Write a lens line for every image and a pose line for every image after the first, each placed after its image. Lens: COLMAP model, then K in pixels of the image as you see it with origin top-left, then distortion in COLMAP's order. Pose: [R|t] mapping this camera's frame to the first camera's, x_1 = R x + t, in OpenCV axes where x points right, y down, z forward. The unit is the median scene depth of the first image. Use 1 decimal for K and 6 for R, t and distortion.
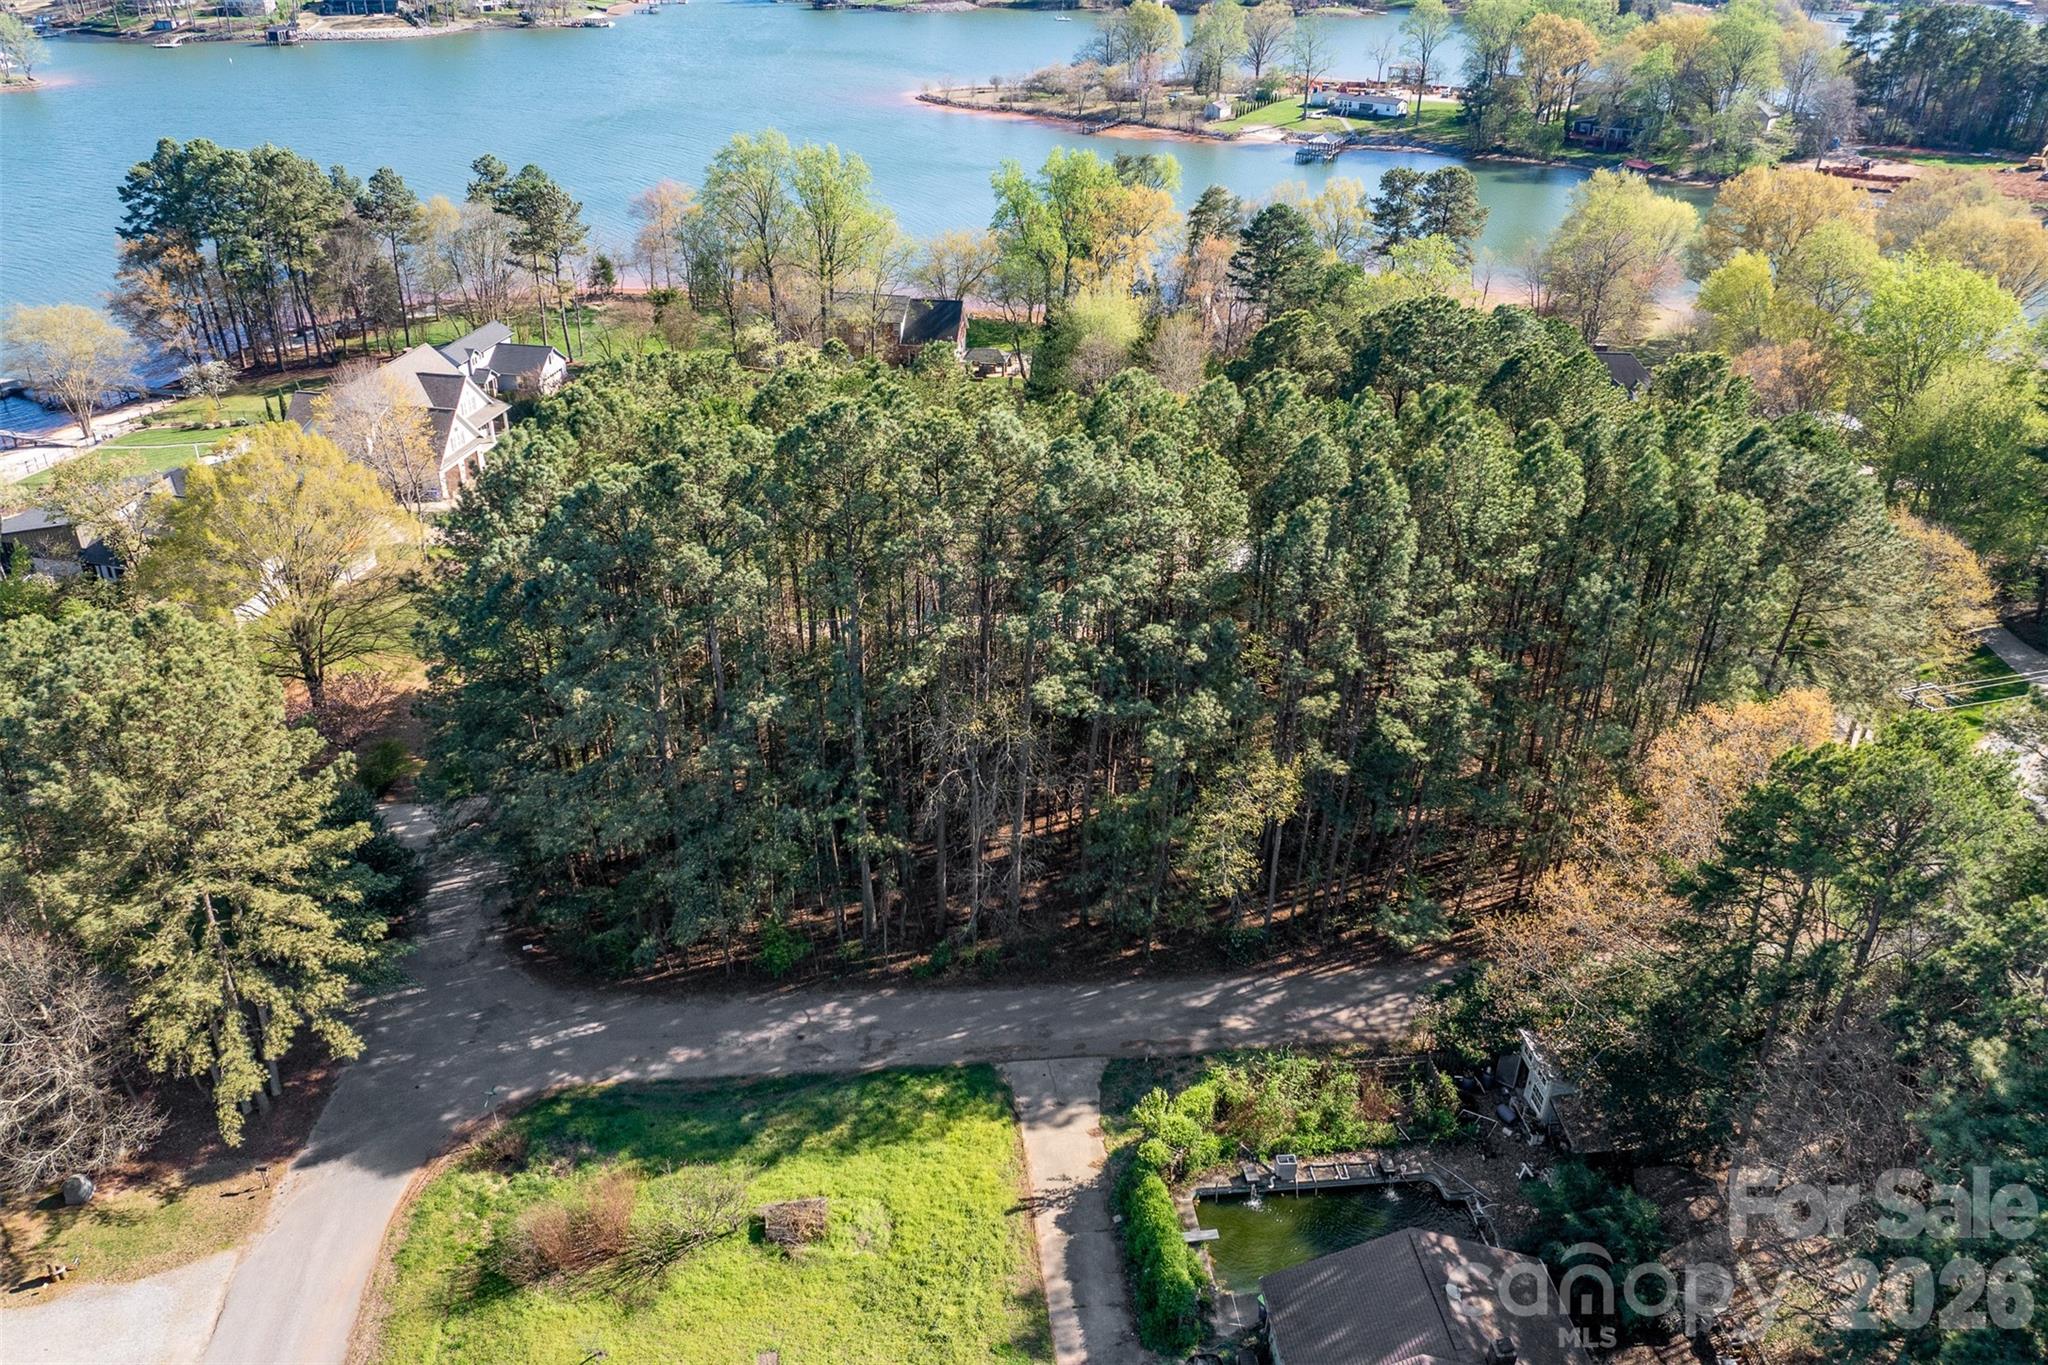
lens RADIAL K [[1529.0, 0, 937.7], [0, 1529.0, 652.6], [0, 0, 1]] dist [-0.079529, 0.086313]
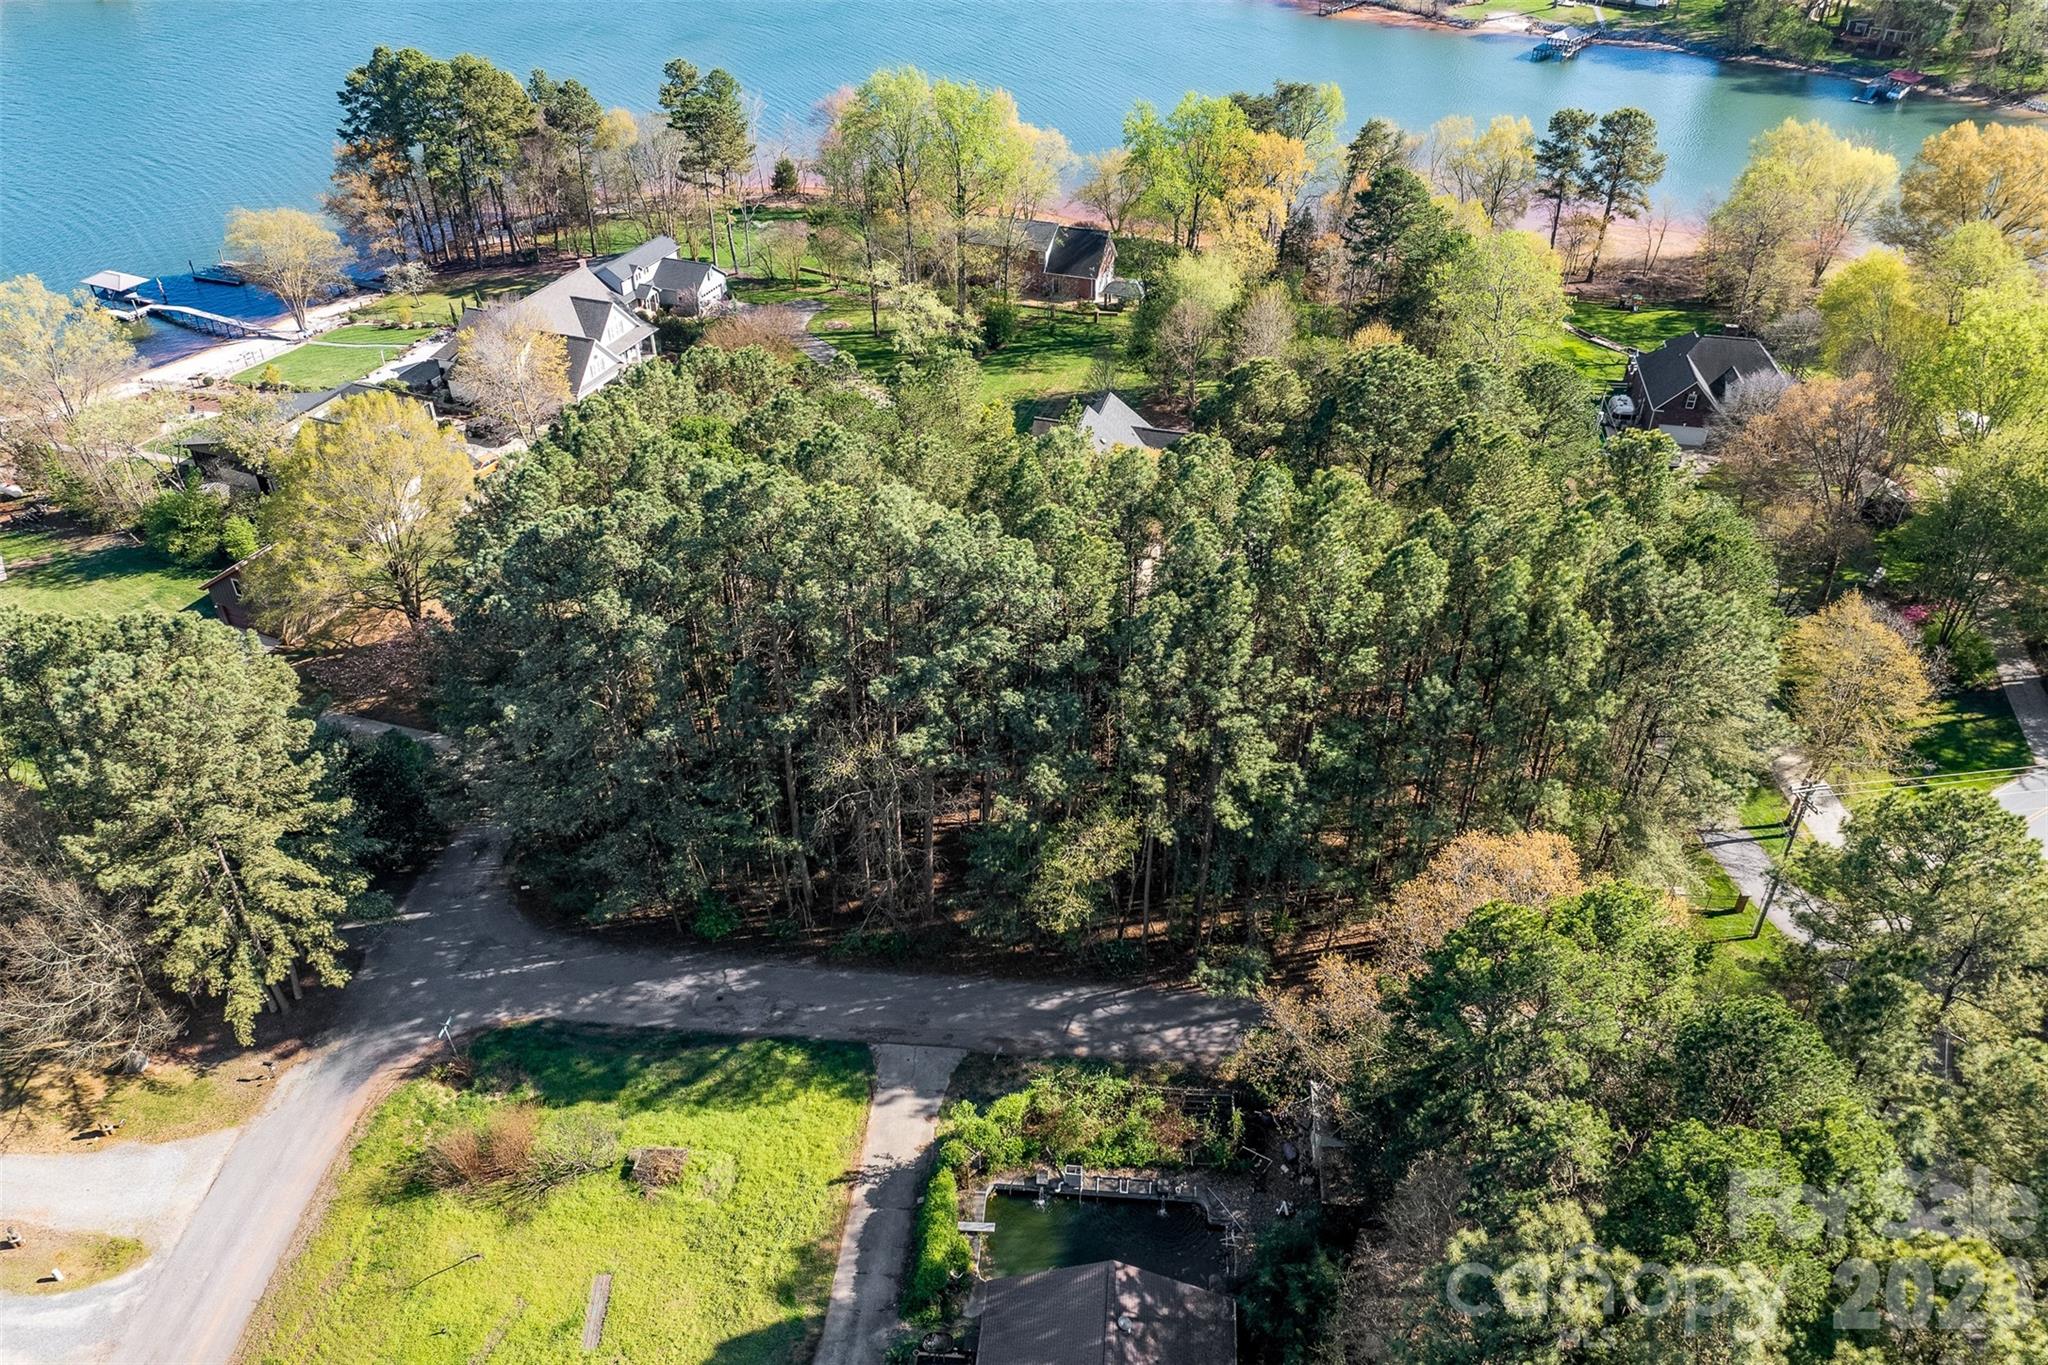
lens RADIAL K [[1491.5, 0, 992.9], [0, 1491.5, 682.4], [0, 0, 1]] dist [-0.062241, 0.042628]
pose [[0.986638, 0.085850, -0.138474, 0.271080], [-0.066607, 0.988181, 0.138063, -0.168996], [0.148690, -0.126995, 0.980695, -0.063356]]
